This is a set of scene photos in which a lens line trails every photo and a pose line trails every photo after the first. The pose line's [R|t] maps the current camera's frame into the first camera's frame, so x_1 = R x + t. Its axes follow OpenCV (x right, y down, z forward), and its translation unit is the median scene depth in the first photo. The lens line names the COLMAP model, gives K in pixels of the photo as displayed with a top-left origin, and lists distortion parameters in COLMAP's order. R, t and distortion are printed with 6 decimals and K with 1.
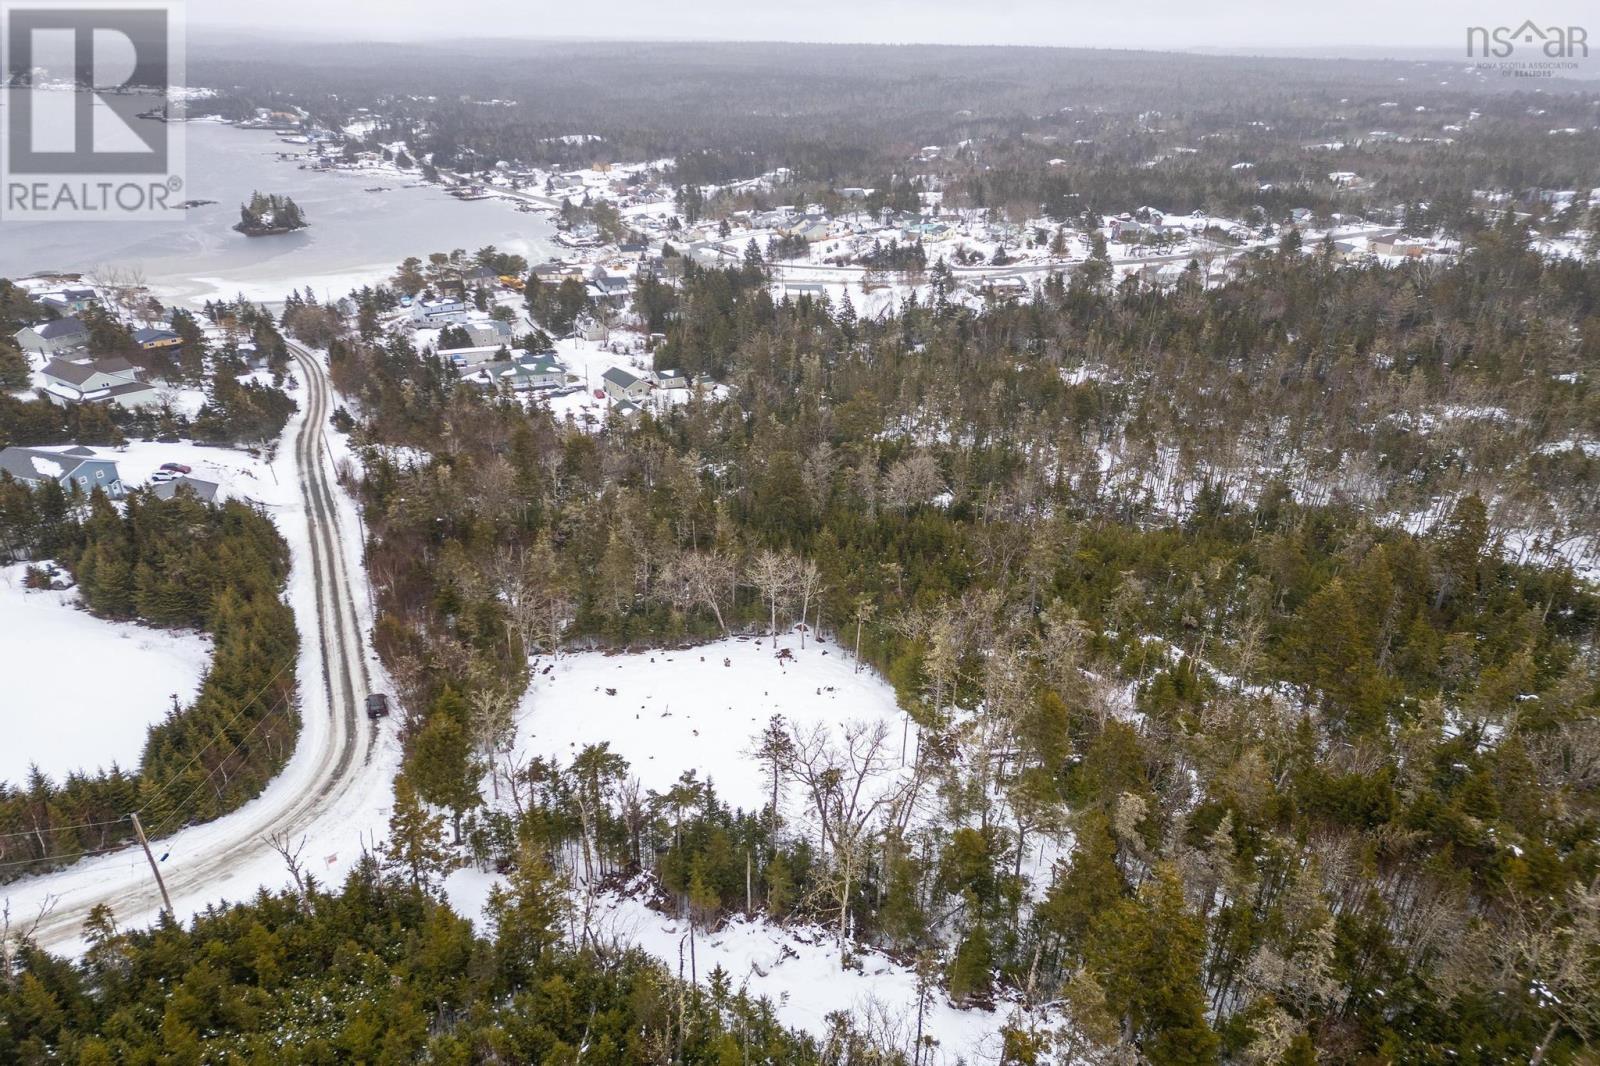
lens RADIAL K [[1095.0, 0, 807.6], [0, 1095.0, 603.6], [0, 0, 1]] dist [0.087458, -0.049369]
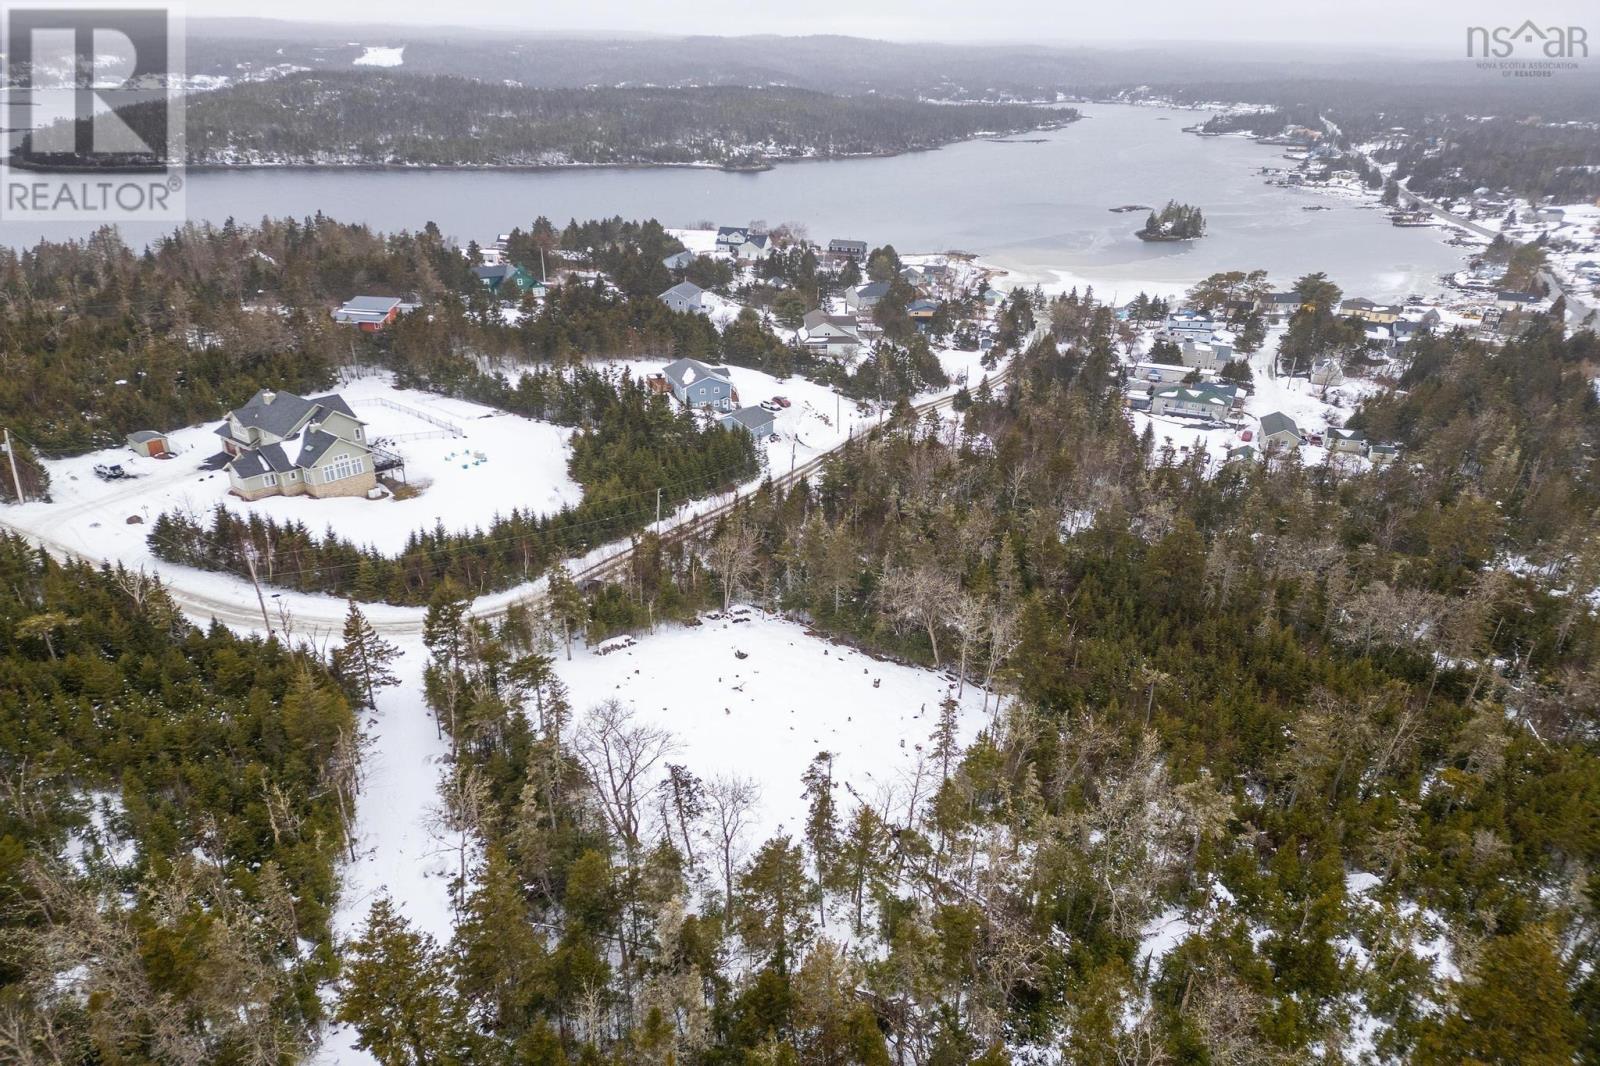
lens RADIAL K [[1095.0, 0, 803.0], [0, 1095.0, 610.7], [0, 0, 1]] dist [0.087458, -0.049369]
pose [[0.660836, 0.343645, -0.667235, 0.225638], [-0.349149, 0.927723, 0.132003, -0.049353], [0.664372, 0.145732, 0.733057, 0.105115]]
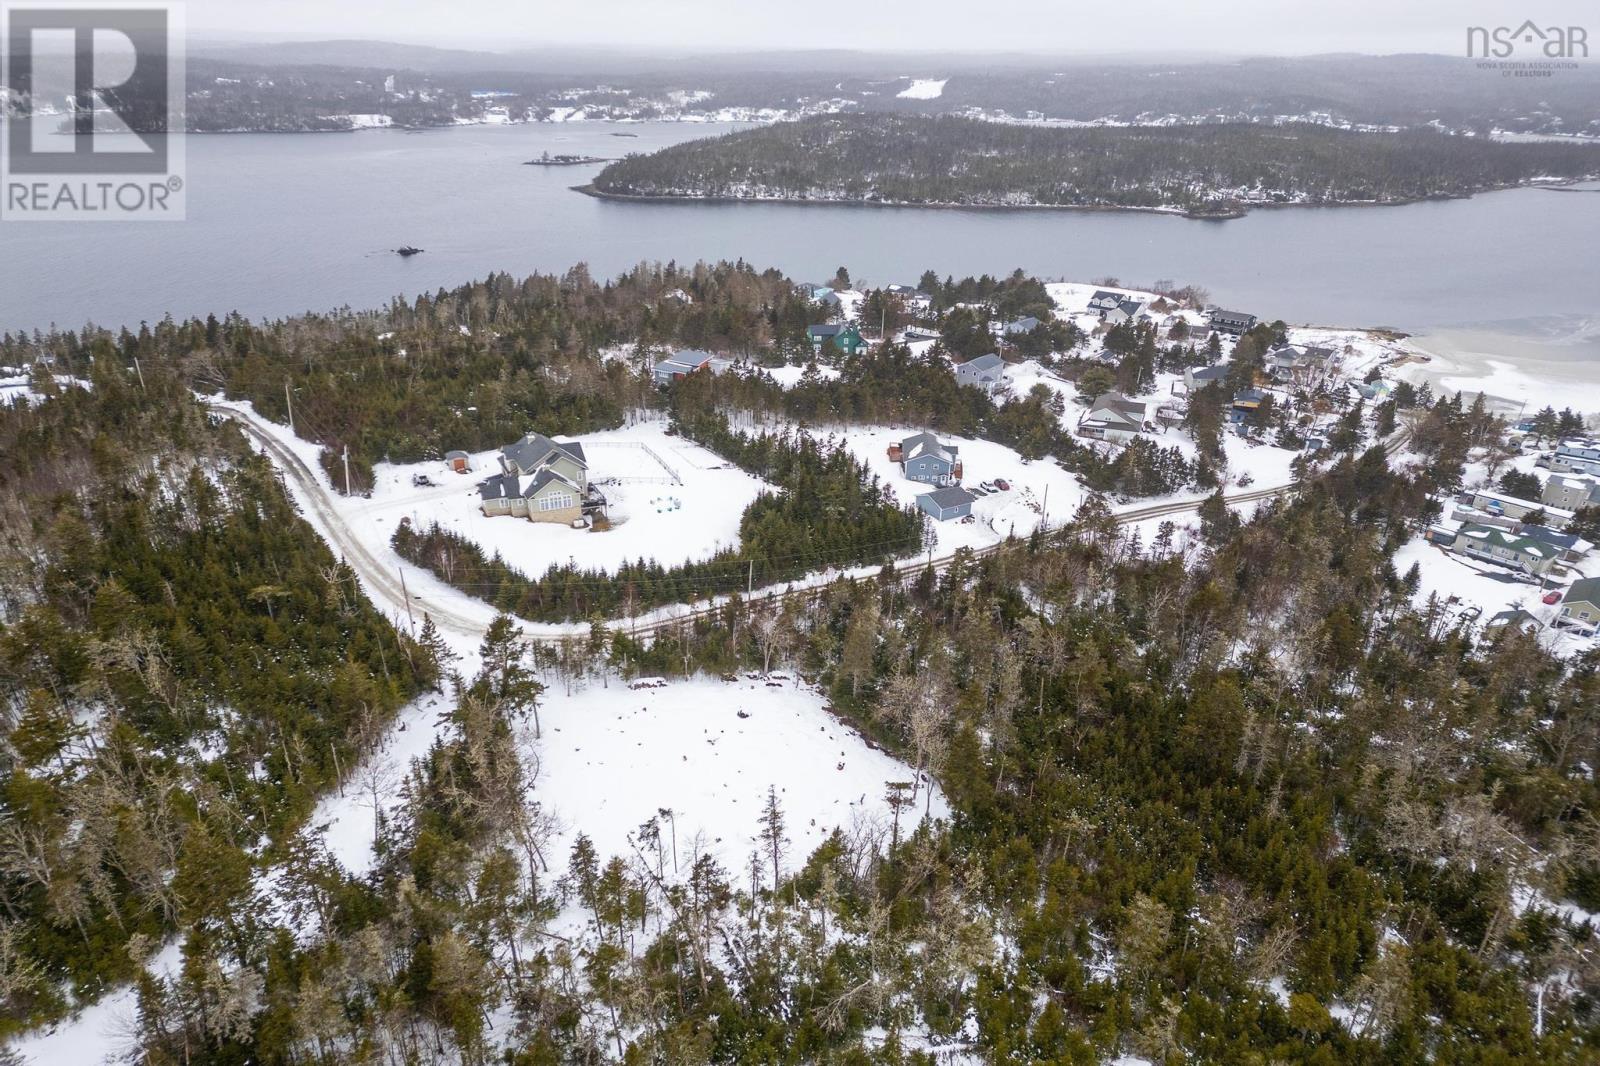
lens RADIAL K [[1095.0, 0, 801.5], [0, 1095.0, 602.8], [0, 0, 1]] dist [0.087458, -0.049369]
pose [[0.273561, 0.423857, -0.863429, 0.357434], [-0.448252, 0.850411, 0.275447, -0.166400], [0.851020, 0.311682, 0.422634, 0.197591]]
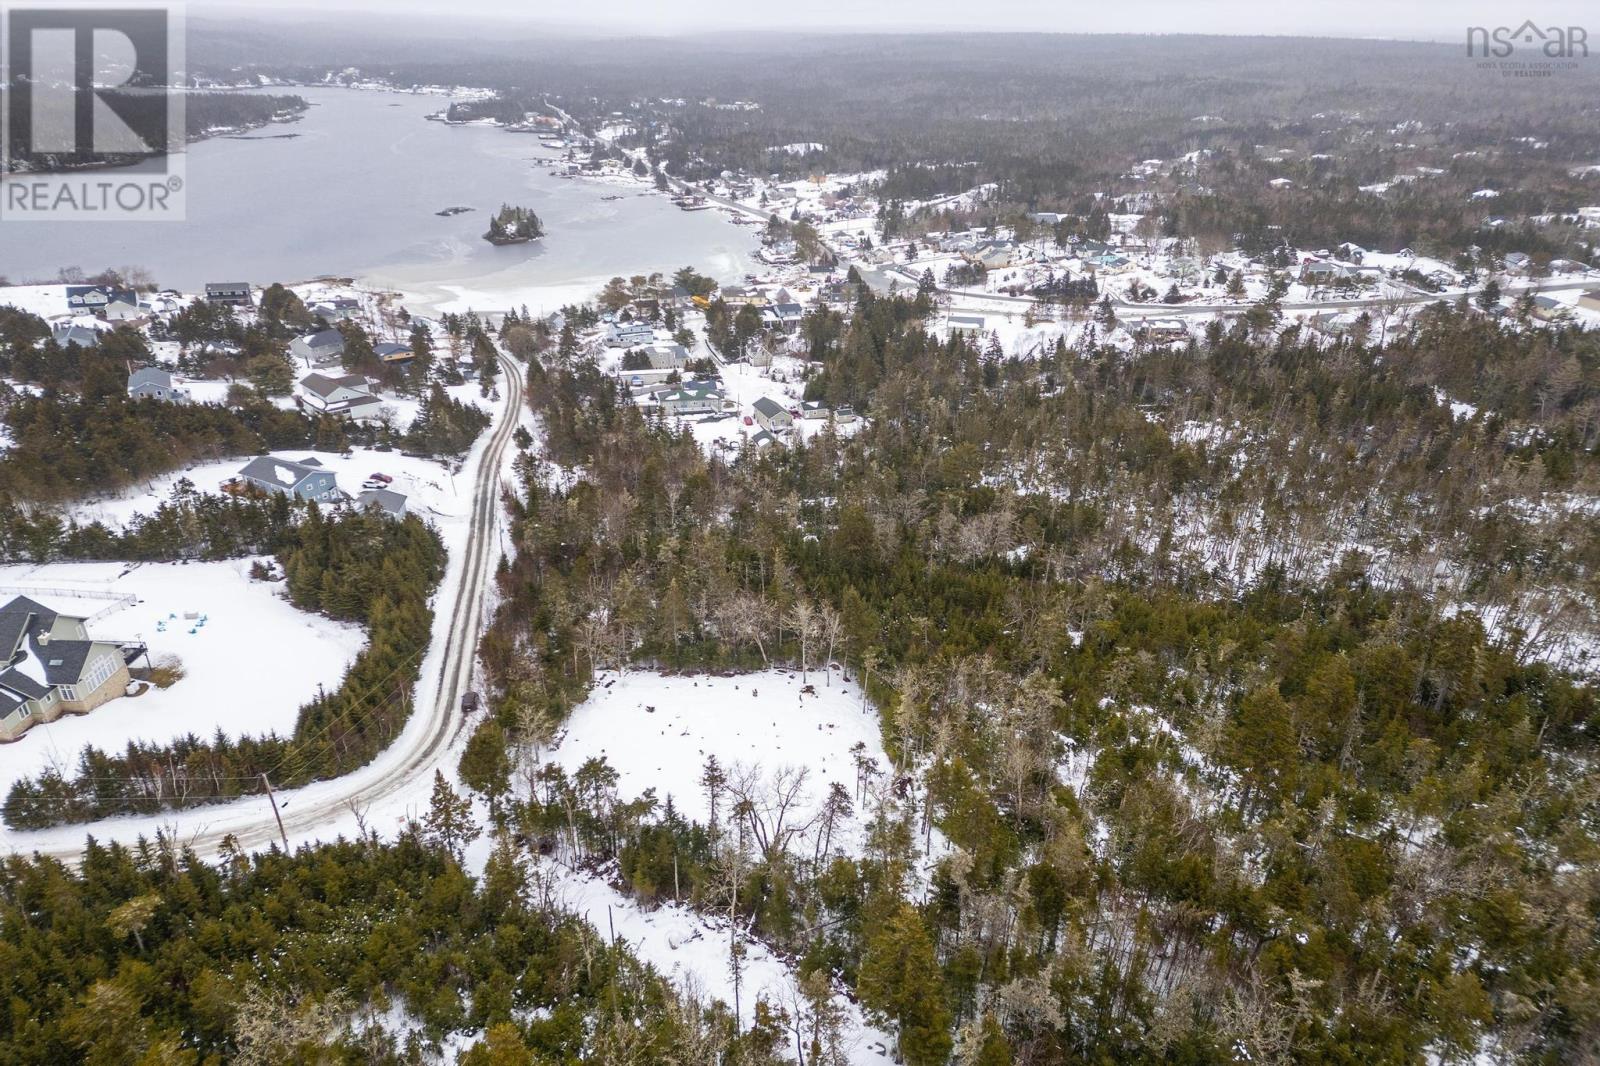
lens RADIAL K [[1095.0, 0, 808.3], [0, 1095.0, 602.9], [0, 0, 1]] dist [0.087458, -0.049369]
pose [[0.979350, 0.093173, -0.179424, 0.084473], [-0.091736, 0.995650, 0.016307, -0.030968], [0.180163, 0.000489, 0.983637, -0.076181]]
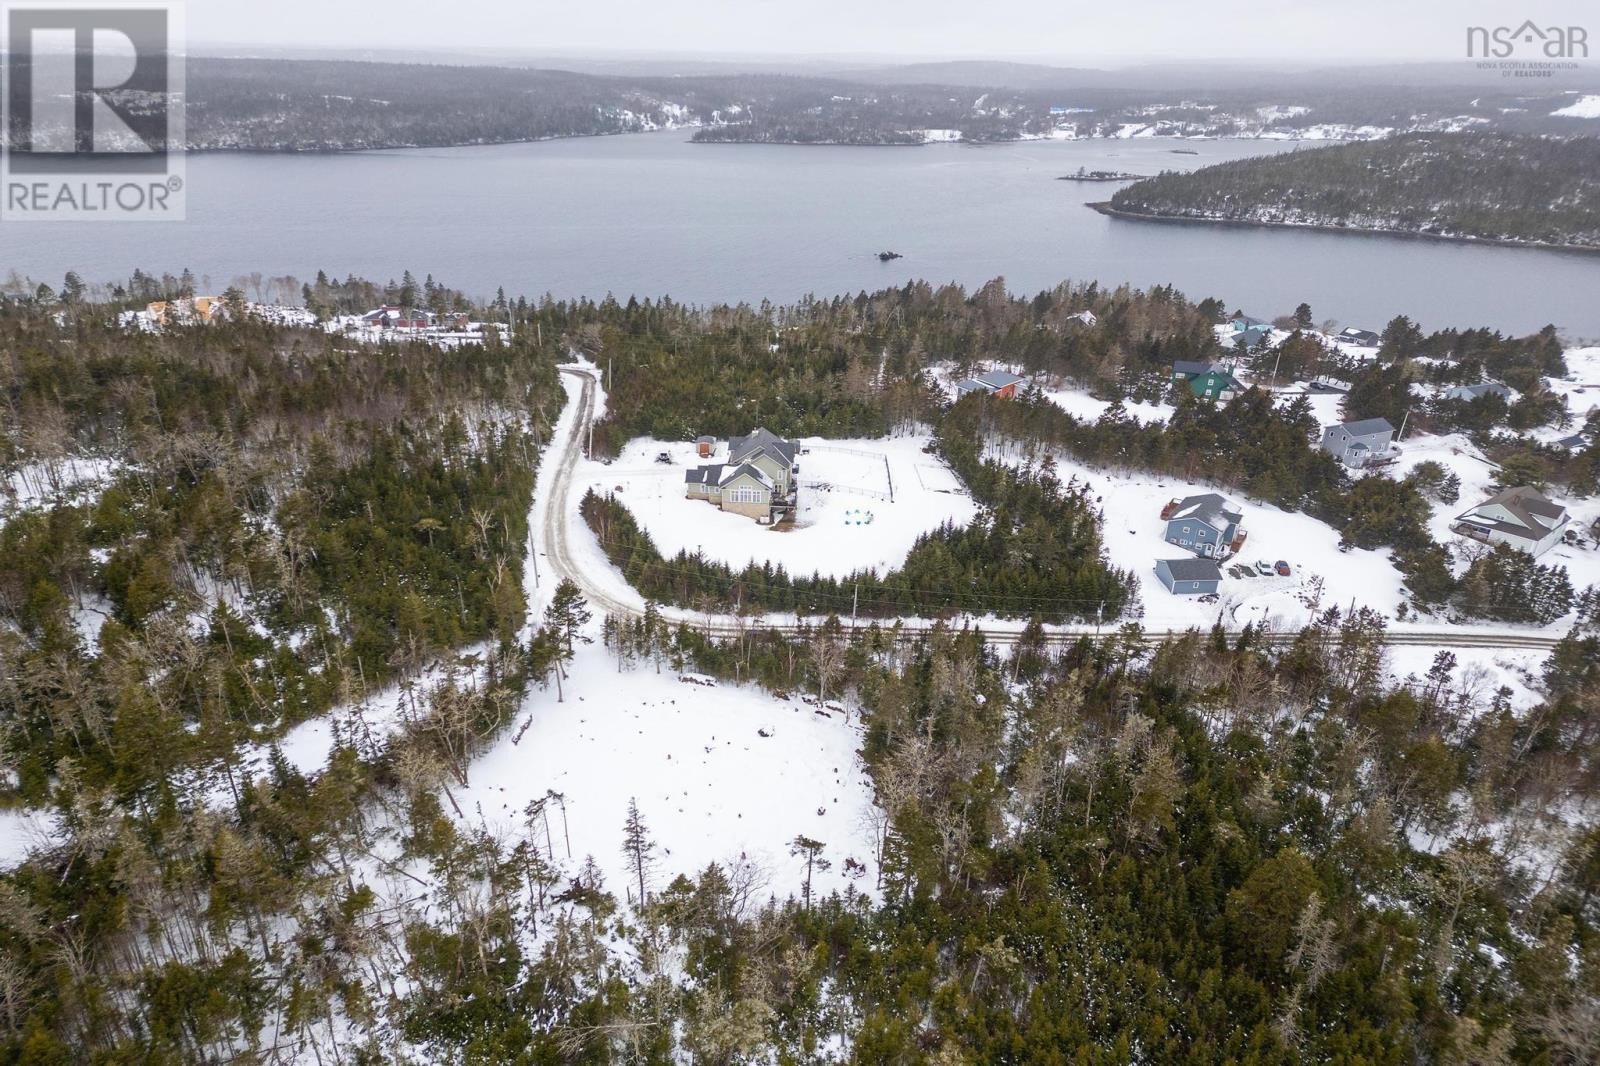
lens RADIAL K [[1095.0, 0, 804.4], [0, 1095.0, 602.4], [0, 0, 1]] dist [0.087458, -0.049369]
pose [[-0.211004, 0.420094, -0.882609, 0.343825], [-0.463102, 0.752209, 0.468741, -0.258160], [0.860822, 0.507644, 0.035827, 0.375854]]
